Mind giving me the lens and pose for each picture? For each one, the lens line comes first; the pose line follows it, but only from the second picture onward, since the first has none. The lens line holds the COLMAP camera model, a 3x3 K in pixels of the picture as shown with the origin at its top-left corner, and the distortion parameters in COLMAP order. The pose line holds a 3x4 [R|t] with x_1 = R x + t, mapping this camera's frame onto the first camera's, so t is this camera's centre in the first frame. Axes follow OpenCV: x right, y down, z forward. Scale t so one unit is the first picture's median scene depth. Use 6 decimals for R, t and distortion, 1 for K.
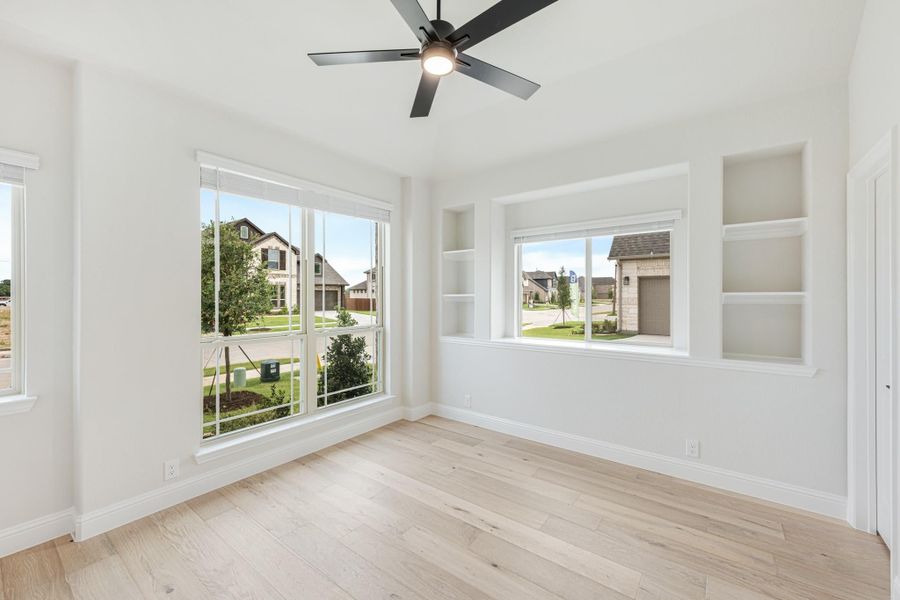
lens RADIAL K [[364.5, 0, 457.9], [0, 364.5, 298.6], [0, 0, 1]] dist [-0.000636, -0.000082]
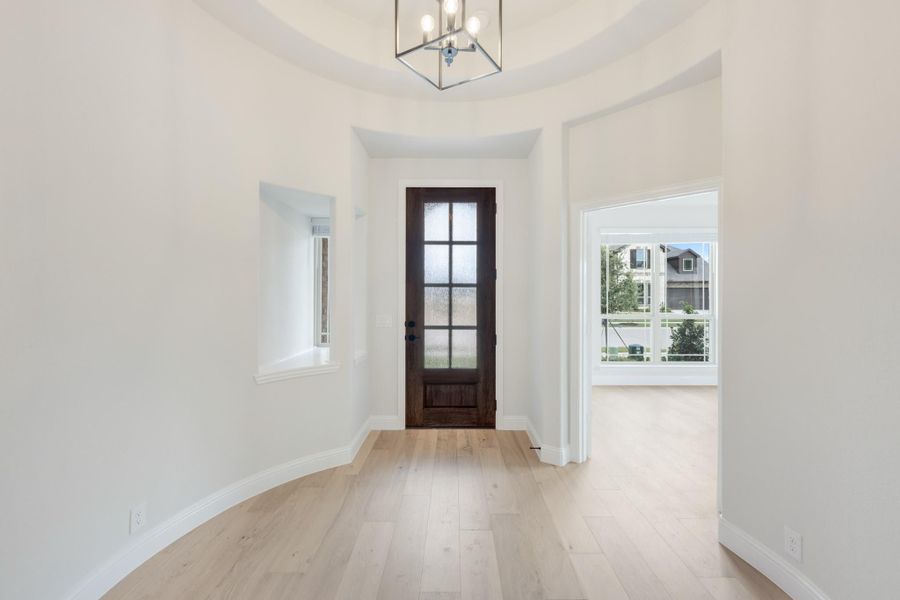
lens RADIAL K [[364.5, 0, 457.9], [0, 364.5, 298.6], [0, 0, 1]] dist [-0.000636, -0.000082]
pose [[0.593100, 0.006357, -0.805104, 0.270264], [-0.002007, 0.999977, 0.006417, 0.003876], [0.805127, -0.002189, 0.593099, -0.491485]]
